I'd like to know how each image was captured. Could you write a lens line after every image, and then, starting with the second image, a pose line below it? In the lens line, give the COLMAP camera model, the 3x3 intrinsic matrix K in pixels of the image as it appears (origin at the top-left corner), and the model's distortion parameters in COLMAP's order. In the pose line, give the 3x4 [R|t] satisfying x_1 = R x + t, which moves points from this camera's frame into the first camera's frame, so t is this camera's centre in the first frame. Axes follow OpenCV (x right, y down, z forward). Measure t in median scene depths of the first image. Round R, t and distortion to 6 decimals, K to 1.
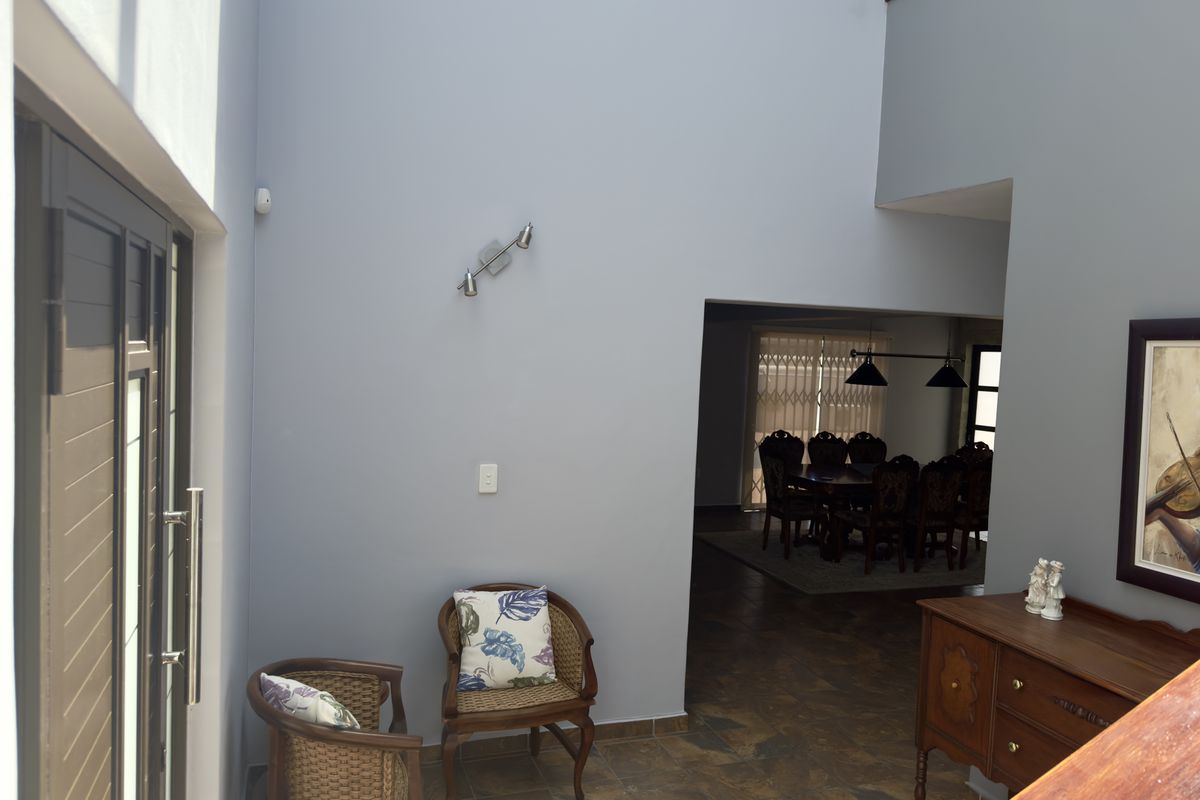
lens RADIAL K [[836.8, 0, 600.0], [0, 836.8, 400.0], [0, 0, 1]] dist [0.070850, -0.089923]
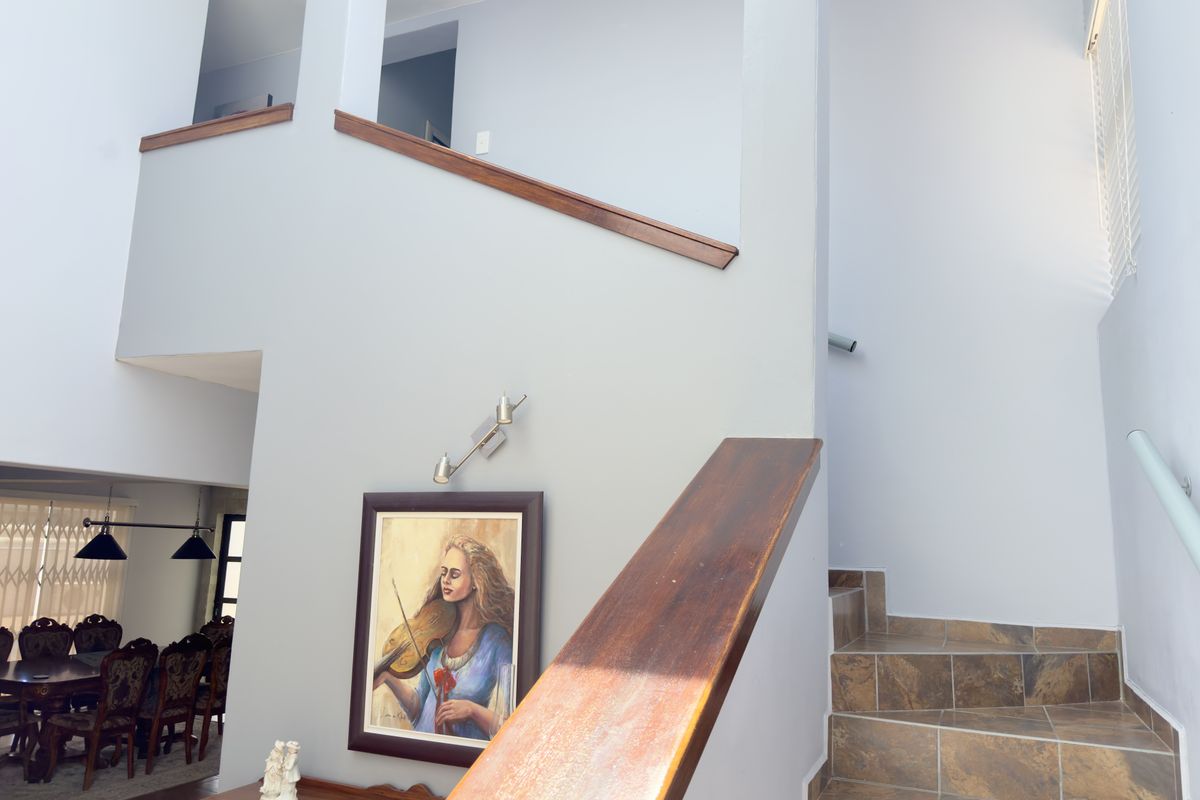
lens RADIAL K [[836.8, 0, 600.0], [0, 836.8, 400.0], [0, 0, 1]] dist [0.070850, -0.089923]
pose [[0.677944, 0.106896, 0.727300, 0.010762], [0.038405, 0.982869, -0.180258, -0.001742], [-0.734110, 0.150136, 0.662225, 0.015052]]
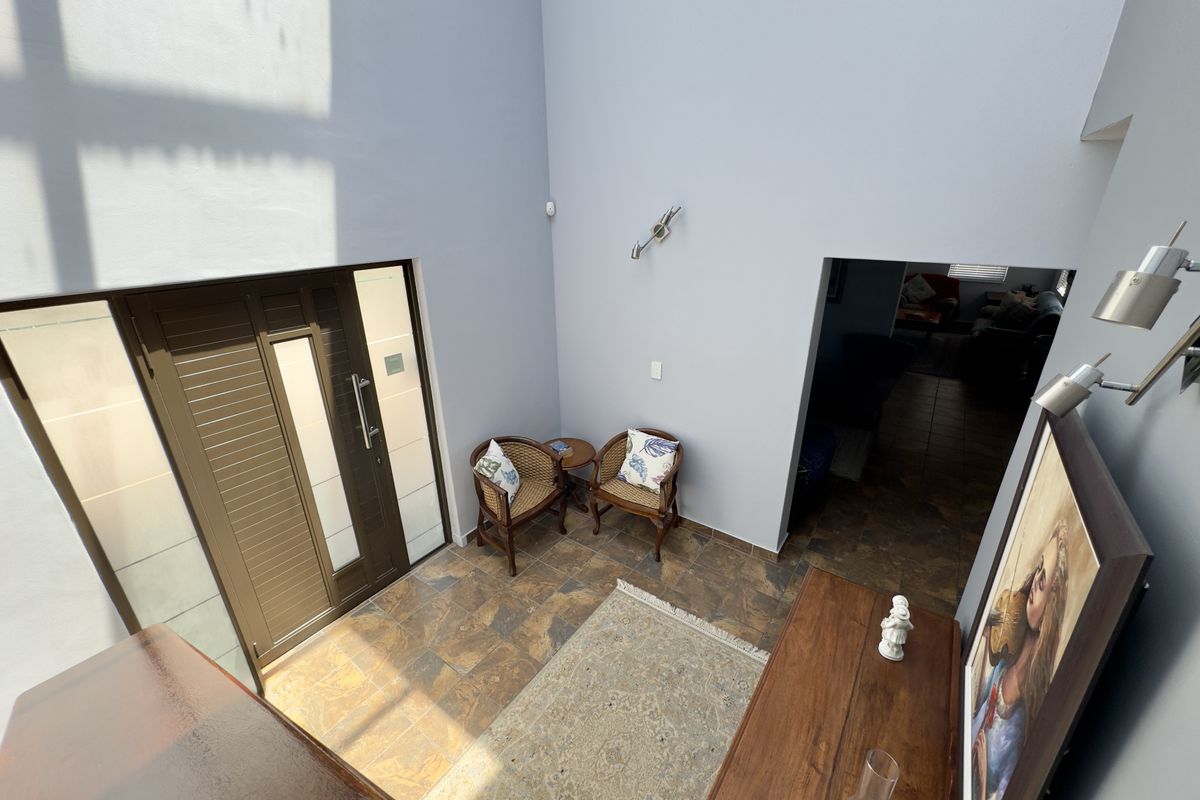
lens RADIAL K [[478.1, 0, 600.0], [0, 478.1, 400.0], [0, 0, 1]] dist [-0.000089, 0.000009]
pose [[0.575594, 0.264242, -0.773865, 0.190386], [-0.022162, 0.951045, 0.308257, -0.048579], [0.817435, -0.160280, 0.553272, 0.129428]]
